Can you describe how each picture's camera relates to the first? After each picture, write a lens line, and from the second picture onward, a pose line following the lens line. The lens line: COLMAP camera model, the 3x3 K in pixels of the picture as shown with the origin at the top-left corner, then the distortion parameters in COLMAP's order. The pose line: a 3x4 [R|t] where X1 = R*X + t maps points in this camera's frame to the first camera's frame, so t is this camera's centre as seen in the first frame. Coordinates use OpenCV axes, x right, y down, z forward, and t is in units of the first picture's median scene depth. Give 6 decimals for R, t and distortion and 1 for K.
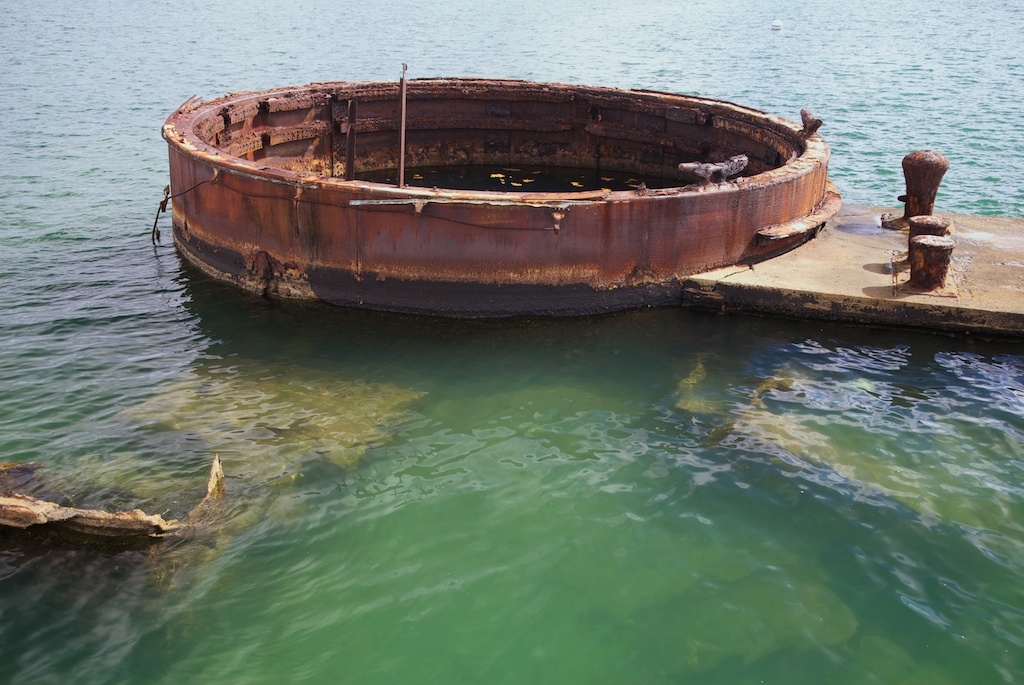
lens RADIAL K [[1025.8, 0, 512.1], [0, 1025.8, 343.0], [0, 0, 1]] dist [0.015013, 0.000000]
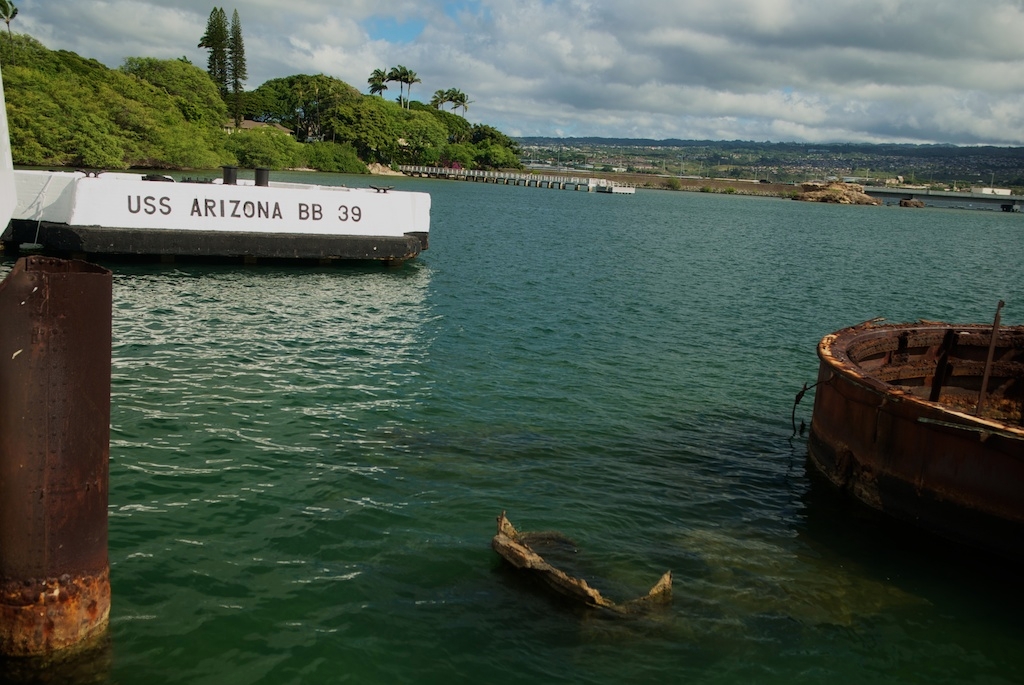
lens RADIAL K [[1025.8, 0, 511.5], [0, 1025.8, 342.1], [0, 0, 1]] dist [0.015013, 0.000000]
pose [[0.710362, 0.152936, -0.687019, 0.237440], [-0.301777, 0.948014, -0.100994, 0.019872], [0.635858, 0.279069, 0.719586, -0.045328]]
